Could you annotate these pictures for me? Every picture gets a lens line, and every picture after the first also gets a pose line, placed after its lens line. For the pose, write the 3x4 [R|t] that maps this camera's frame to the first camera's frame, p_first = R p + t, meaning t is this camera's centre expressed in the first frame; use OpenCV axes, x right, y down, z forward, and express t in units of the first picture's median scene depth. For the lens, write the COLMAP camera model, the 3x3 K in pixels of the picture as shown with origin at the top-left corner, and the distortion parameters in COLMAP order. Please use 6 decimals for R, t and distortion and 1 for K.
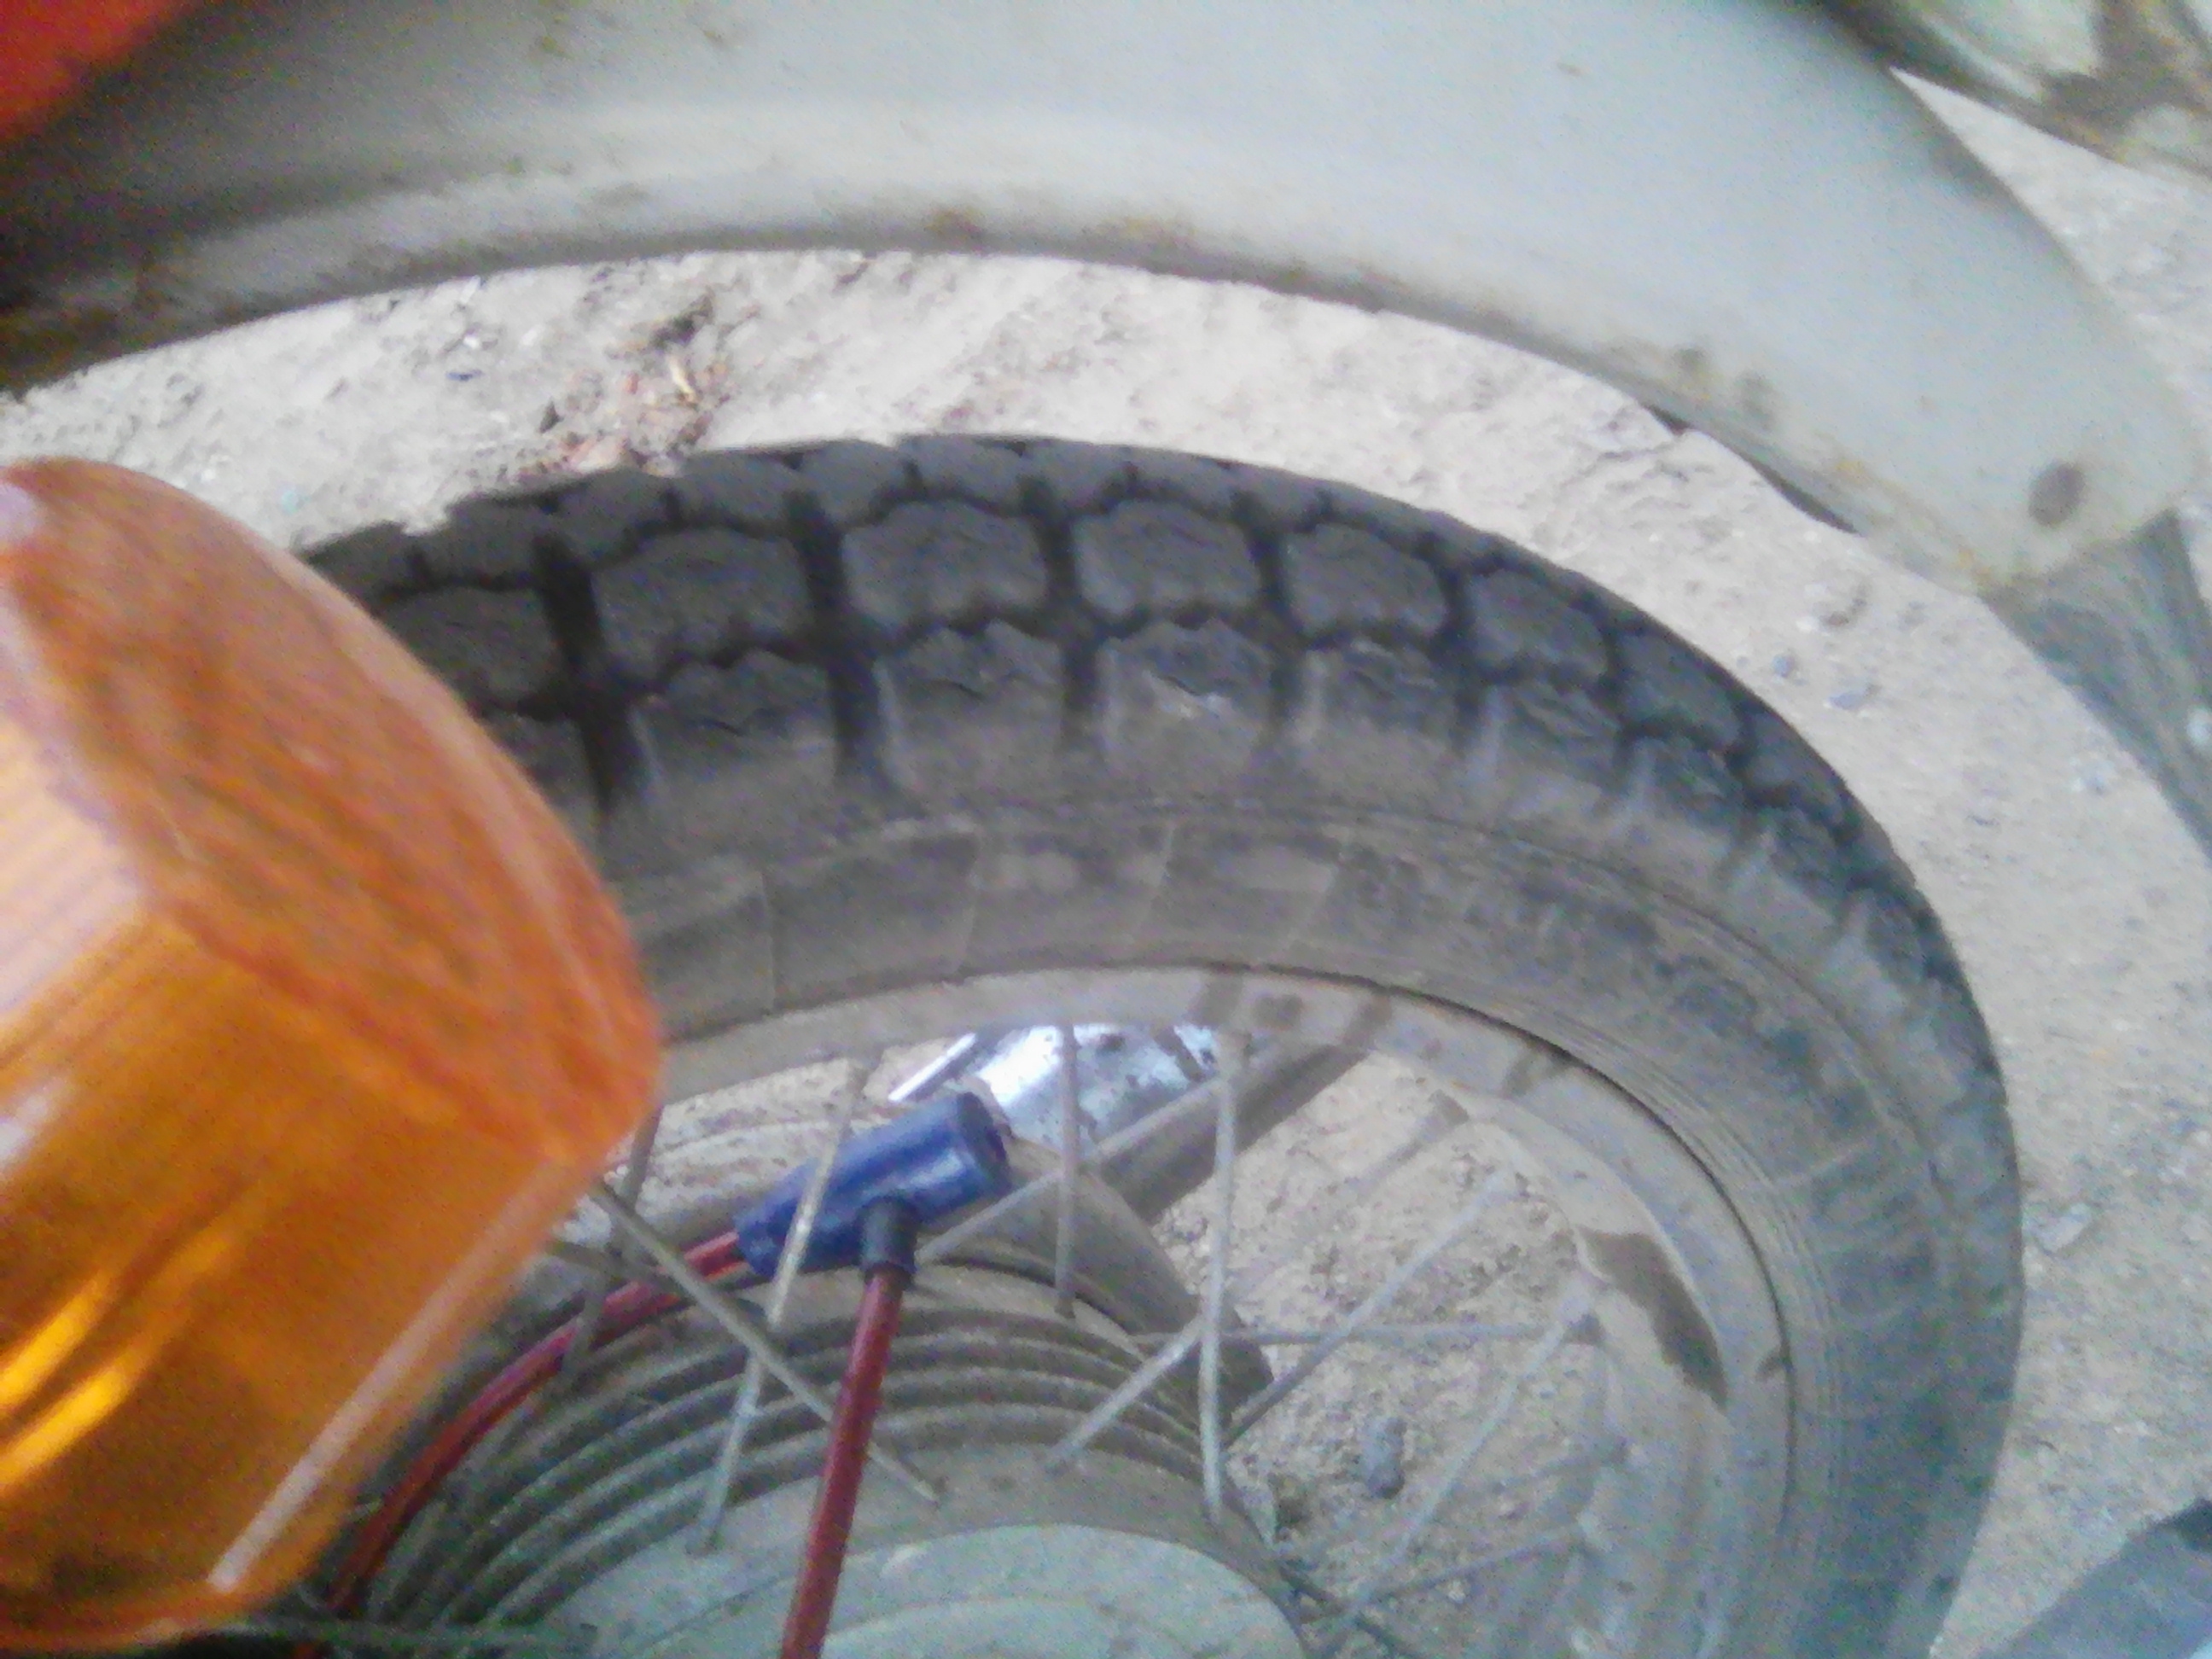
lens RADIAL K [[2331.3, 0, 1095.0], [0, 2331.3, 824.9], [0, 0, 1]] dist [0.094116, -0.559860]
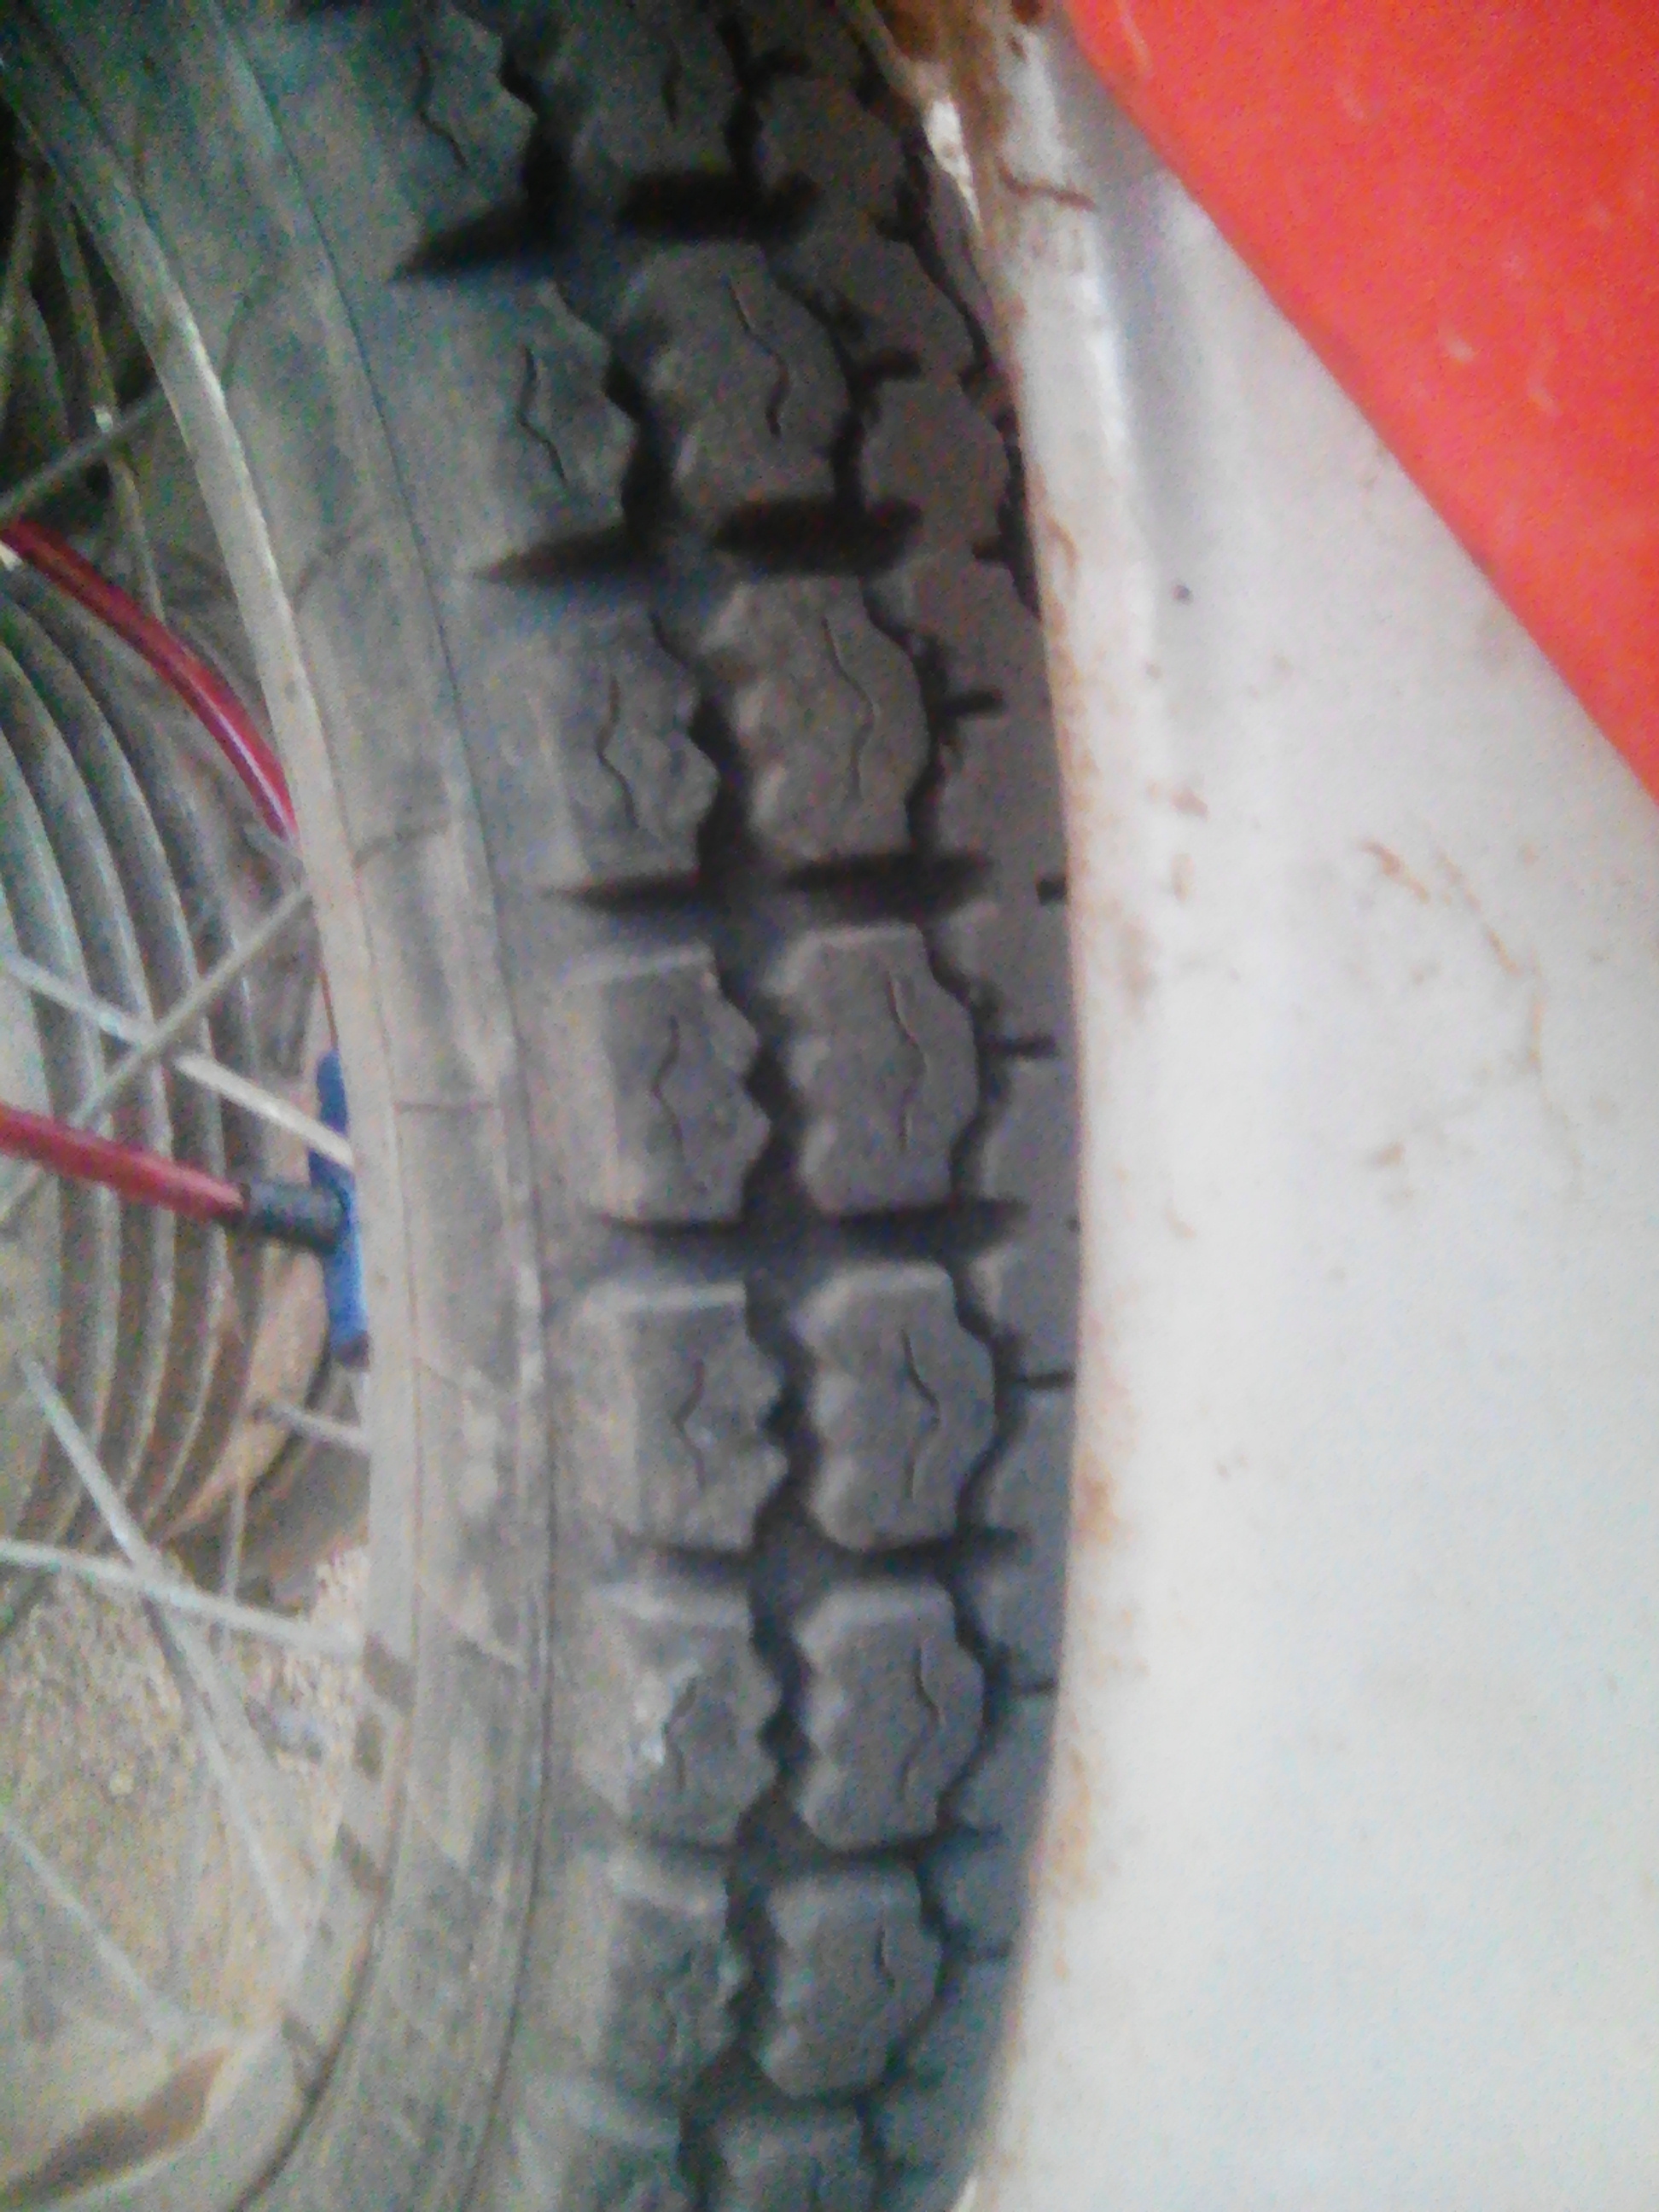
lens RADIAL K [[2331.3, 0, 831.0], [0, 2331.3, 1026.3], [0, 0, 1]] dist [0.094116, -0.559860]
pose [[-0.152374, 0.973215, -0.172147, -0.049143], [-0.971245, -0.115212, 0.208347, -0.227827], [0.182933, 0.198944, 0.962786, 0.275242]]
